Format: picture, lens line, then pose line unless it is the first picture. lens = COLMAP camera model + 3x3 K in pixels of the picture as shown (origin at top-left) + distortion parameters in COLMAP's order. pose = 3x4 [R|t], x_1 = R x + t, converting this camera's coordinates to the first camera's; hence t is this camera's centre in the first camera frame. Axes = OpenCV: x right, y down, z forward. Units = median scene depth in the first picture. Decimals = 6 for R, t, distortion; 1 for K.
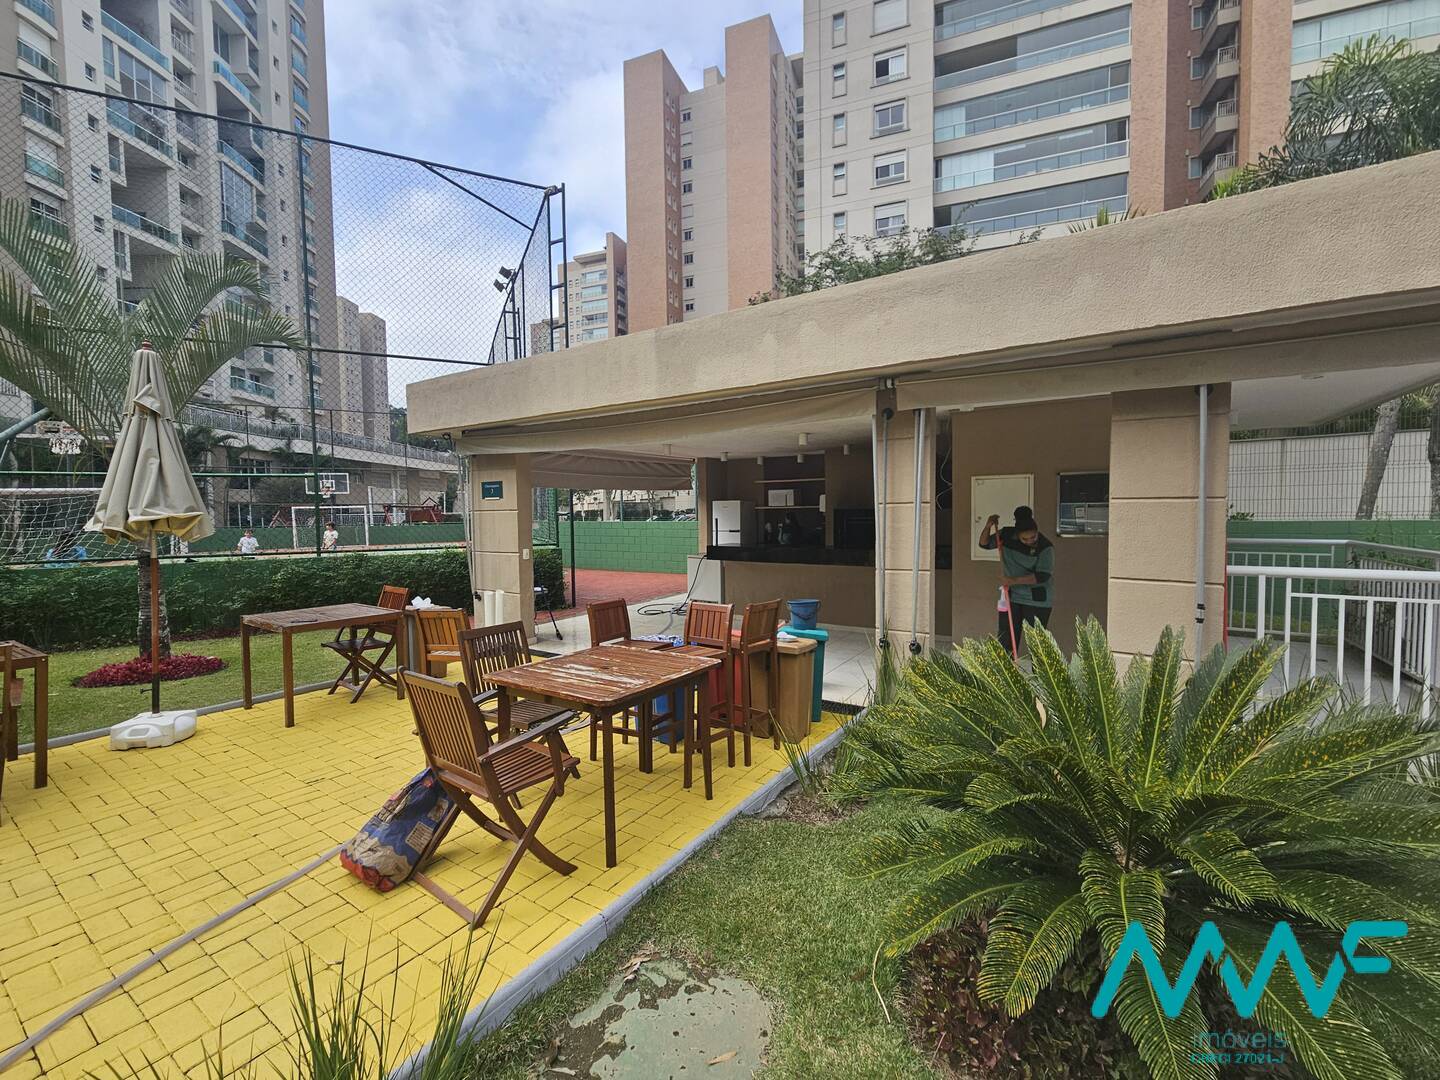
lens RADIAL K [[584.5, 0, 720.0], [0, 584.5, 540.0], [0, 0, 1]] dist [0.001919, 0.000578]
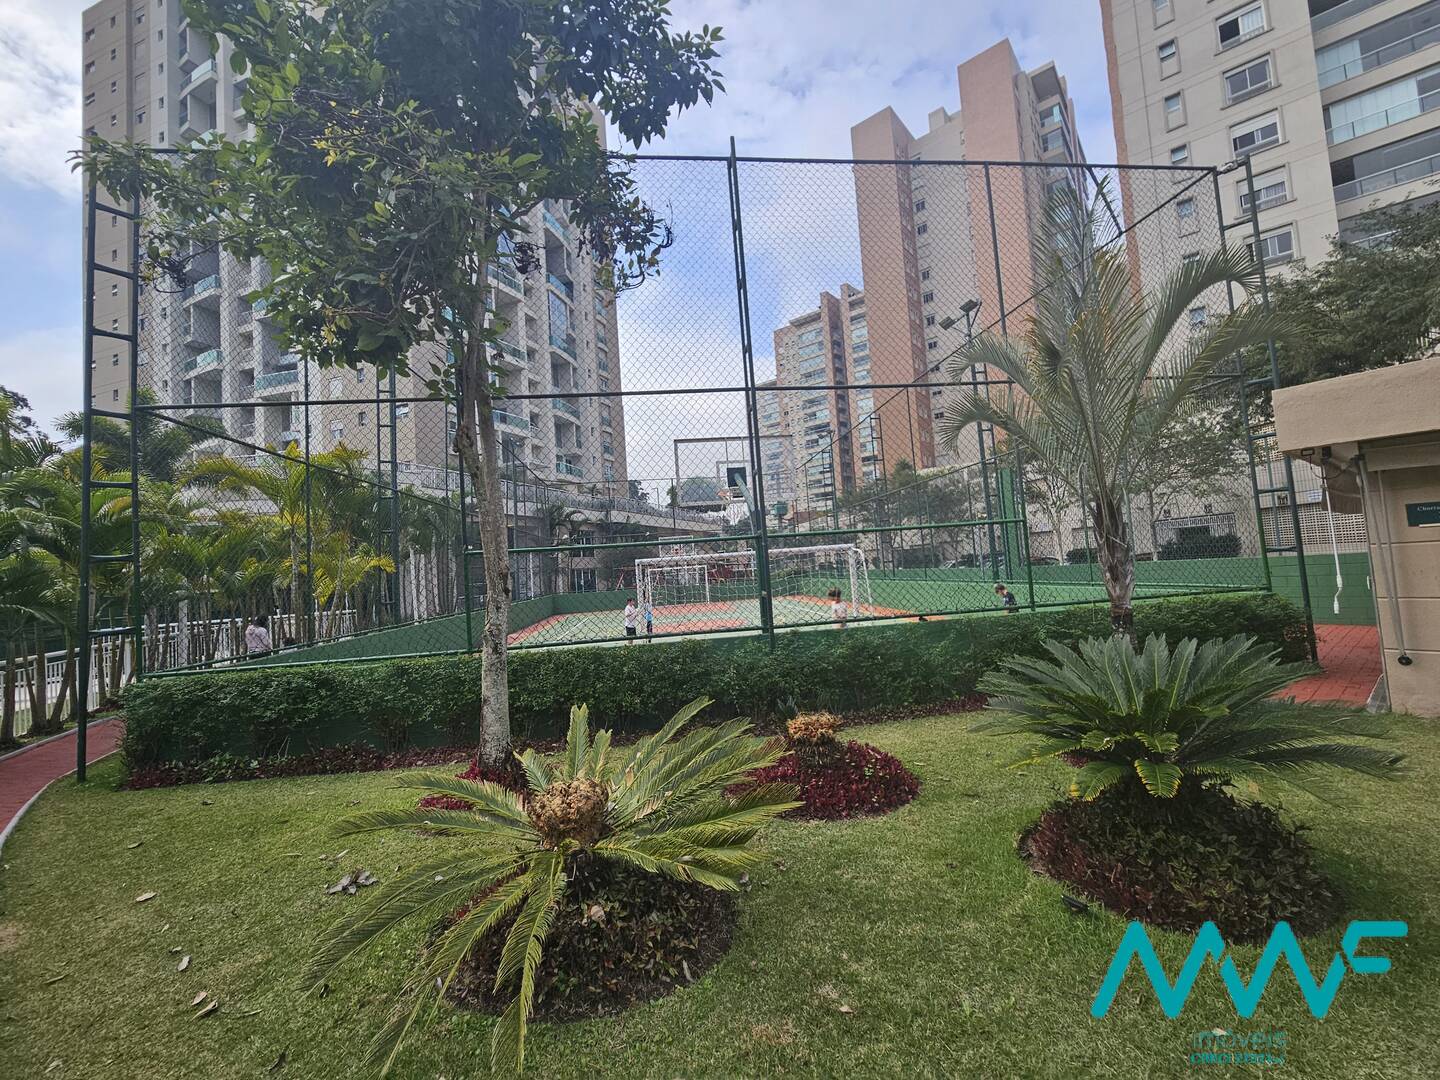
lens RADIAL K [[582.5, 0, 720.0], [0, 582.5, 540.0], [0, 0, 1]] dist [-0.001458, -0.000153]
pose [[0.949854, -0.065339, -0.305791, -0.177348], [0.038342, 0.994883, -0.093477, -0.002965], [0.310334, 0.077065, 0.947499, 0.007548]]
